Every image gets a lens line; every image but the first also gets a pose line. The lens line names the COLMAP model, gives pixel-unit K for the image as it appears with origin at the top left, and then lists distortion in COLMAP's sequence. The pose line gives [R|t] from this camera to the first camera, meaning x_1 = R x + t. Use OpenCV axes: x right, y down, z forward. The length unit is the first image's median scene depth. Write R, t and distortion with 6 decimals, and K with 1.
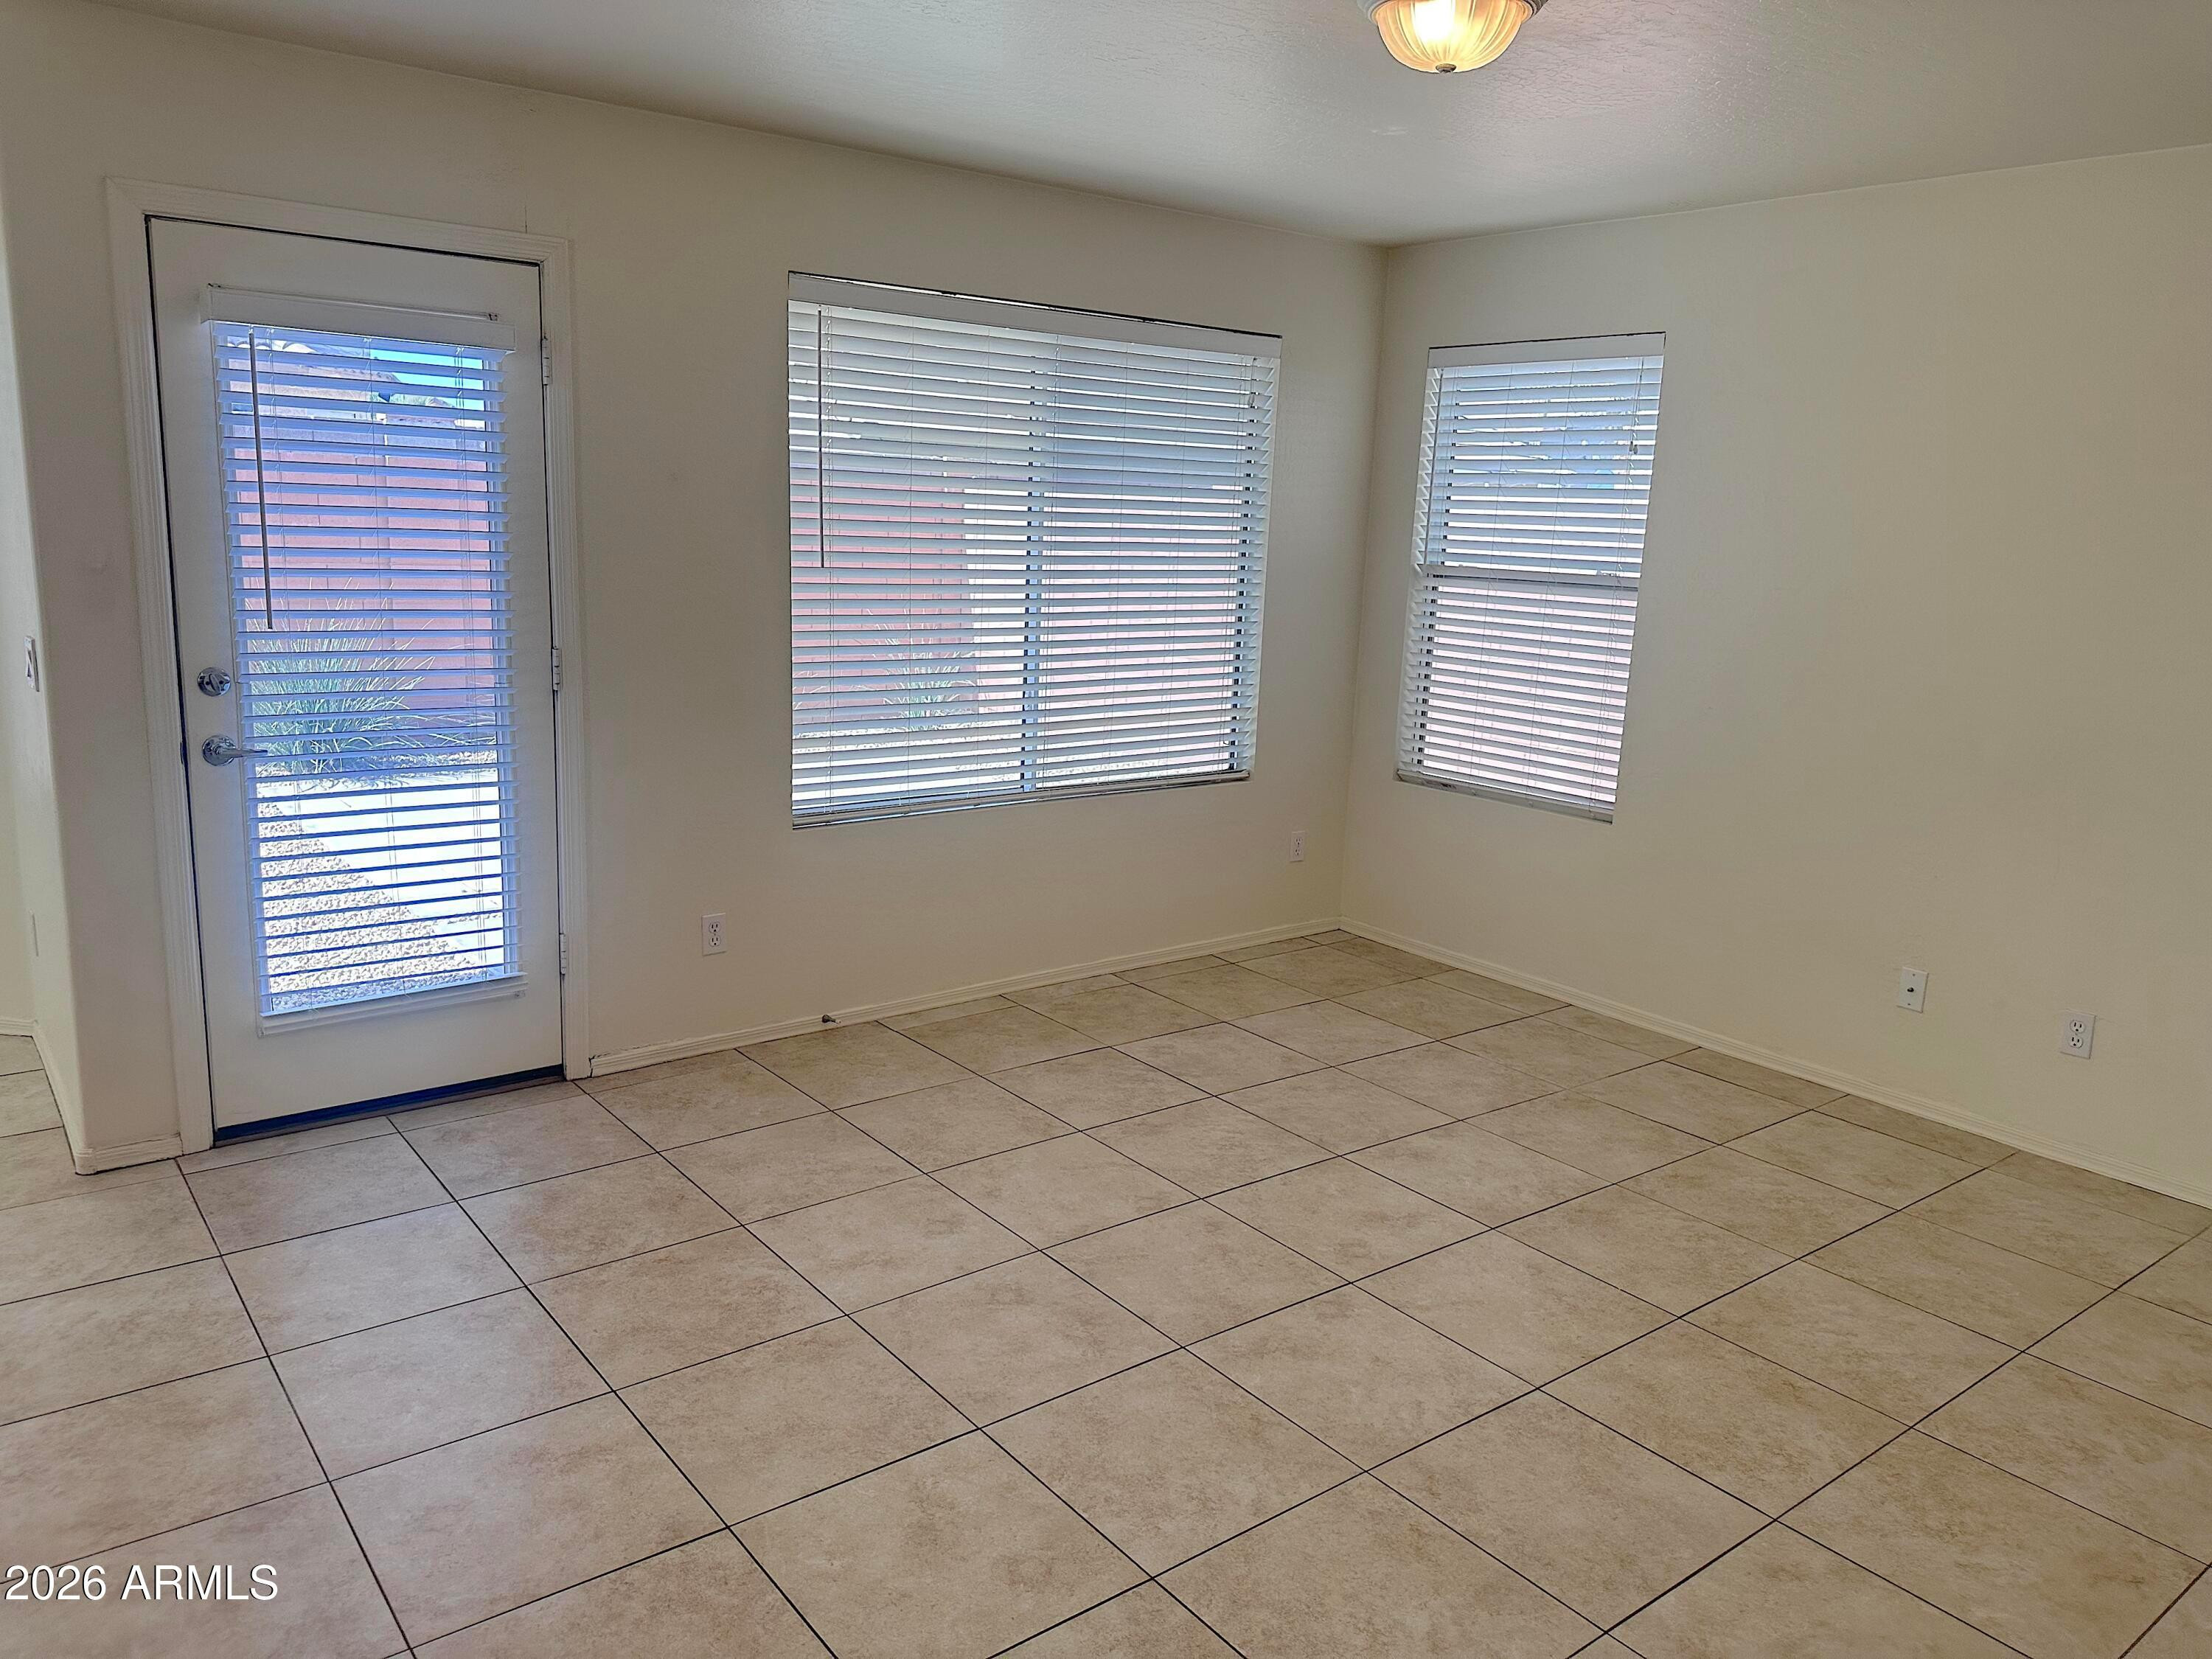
lens RADIAL K [[1555.0, 0, 1105.5], [0, 1555.0, 834.4], [0, 0, 1]] dist [0.011623, -0.004252]
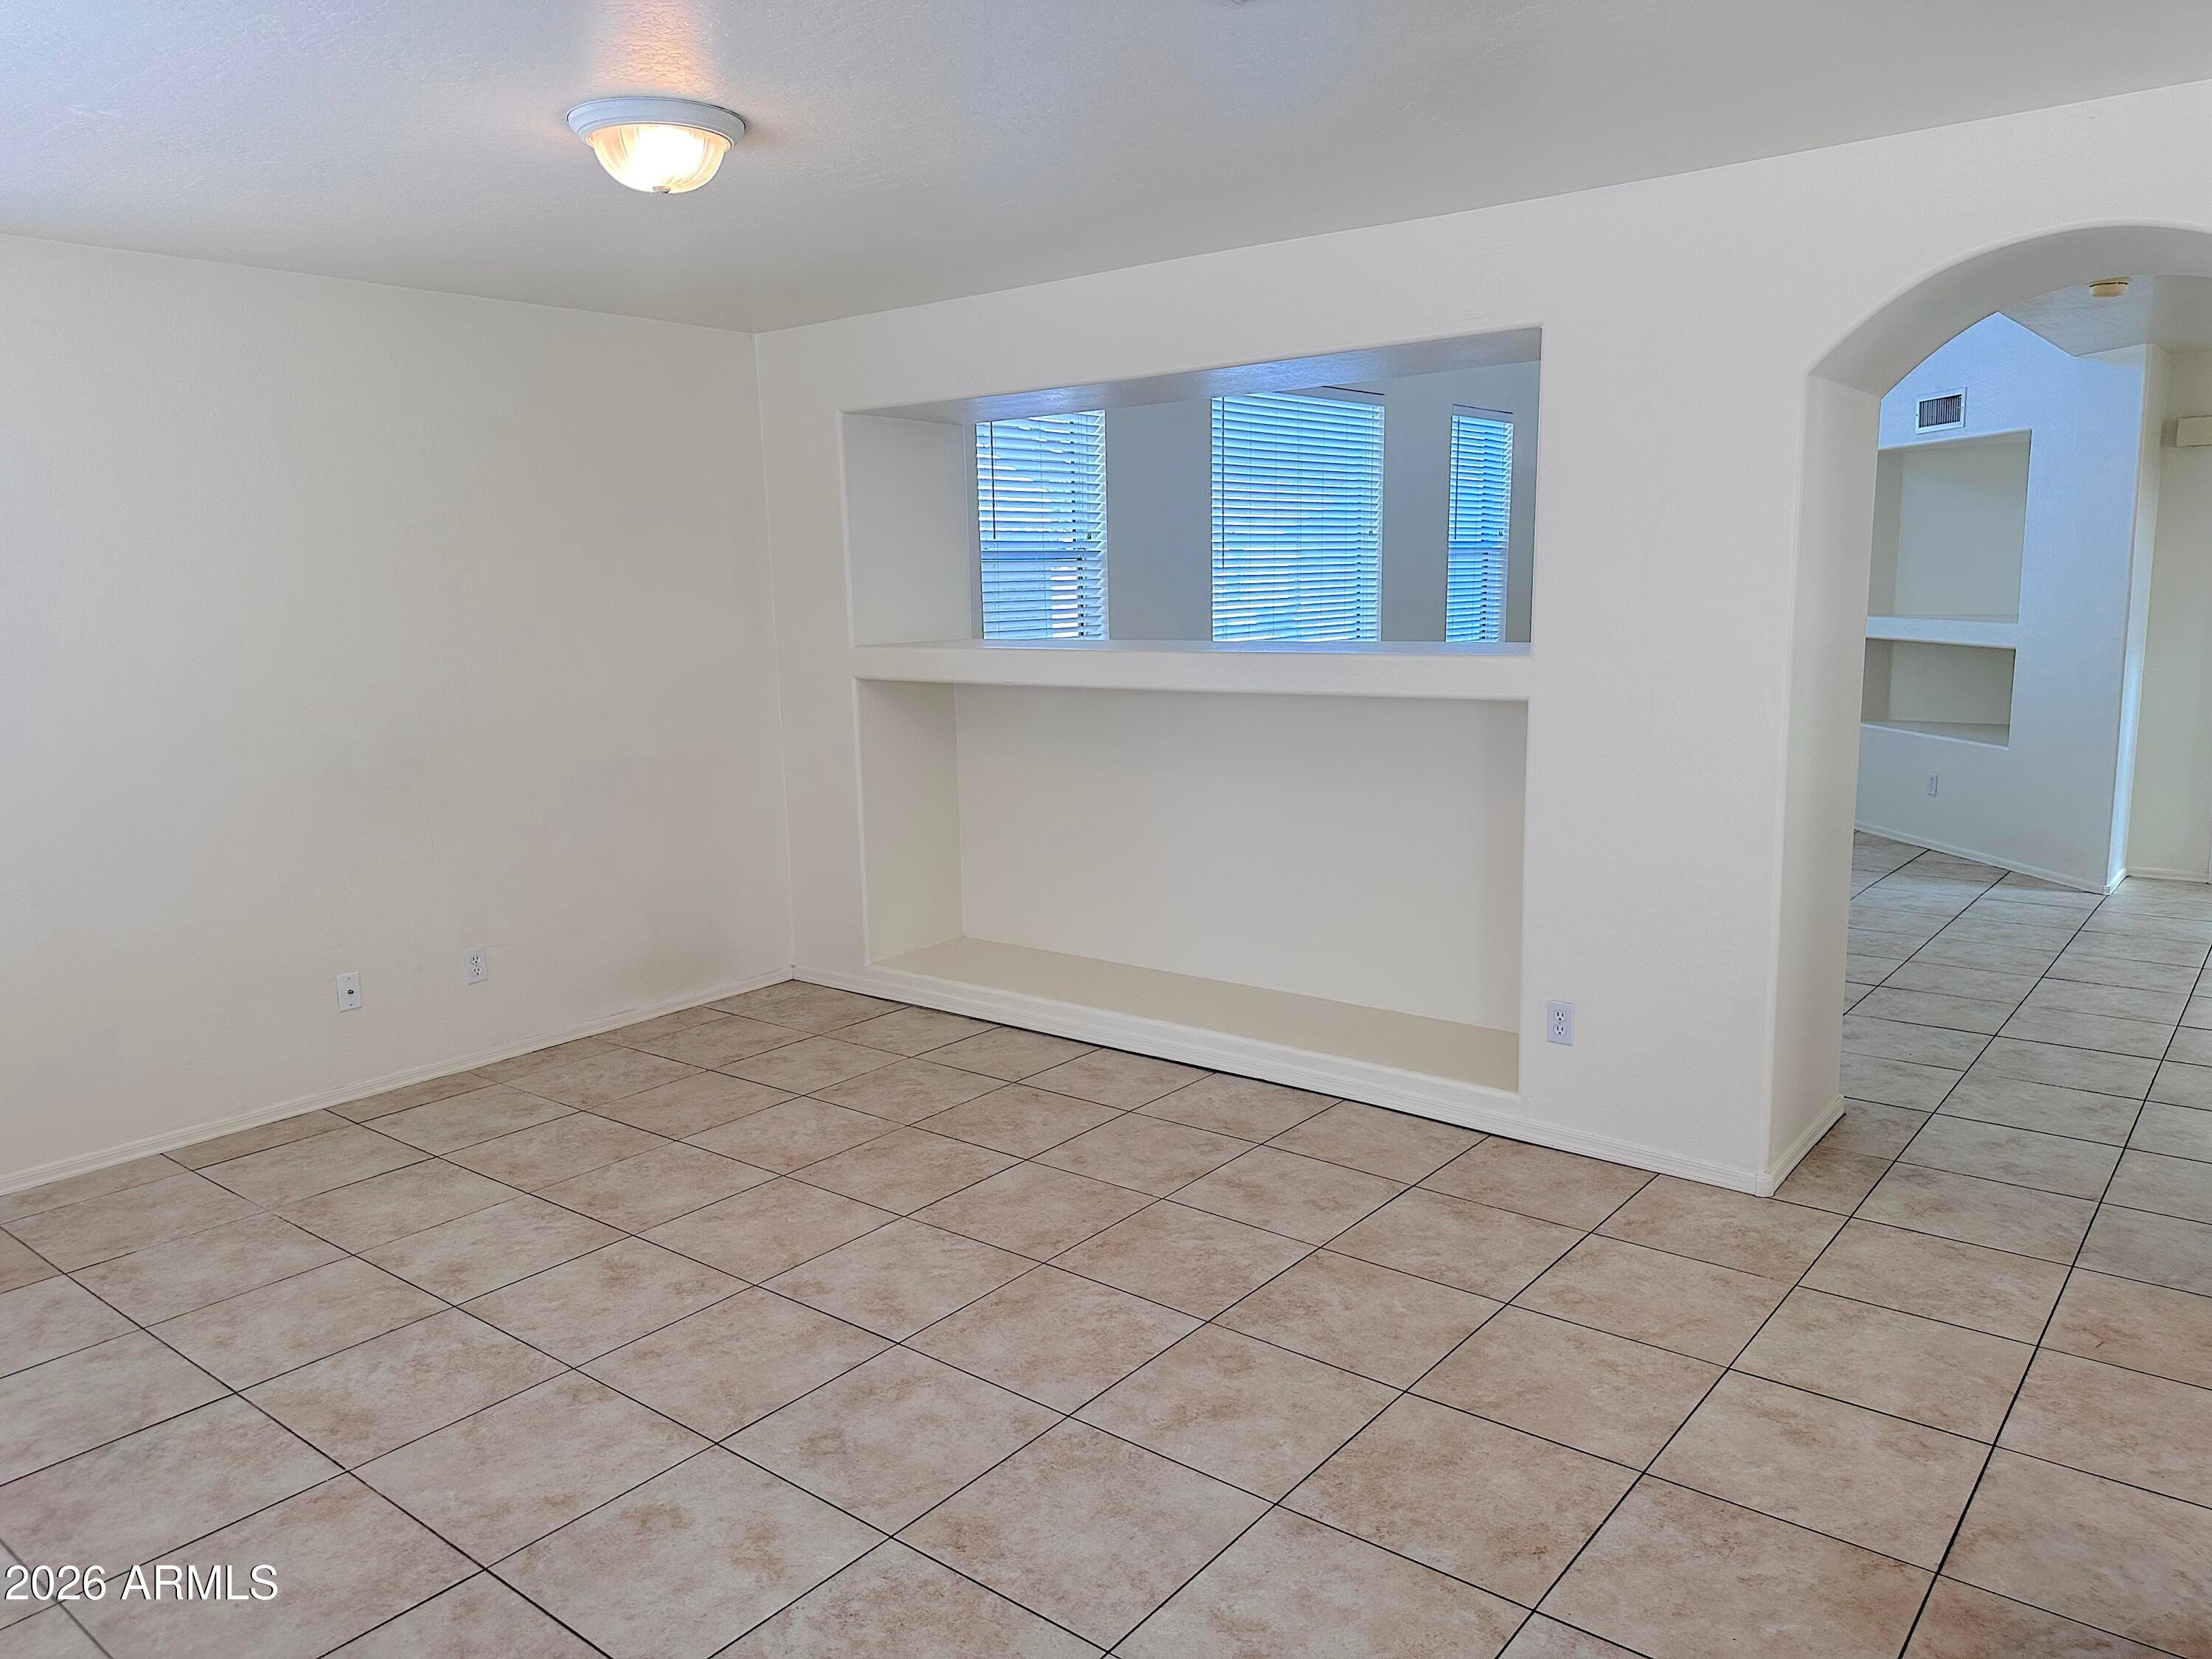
lens RADIAL K [[1555.0, 0, 1087.5], [0, 1555.0, 827.9], [0, 0, 1]] dist [0.011623, -0.004252]
pose [[-0.242294, -0.187209, 0.951970, -0.825402], [0.204678, 0.949260, 0.238771, -0.215211], [-0.948367, 0.252700, -0.191683, 0.853538]]
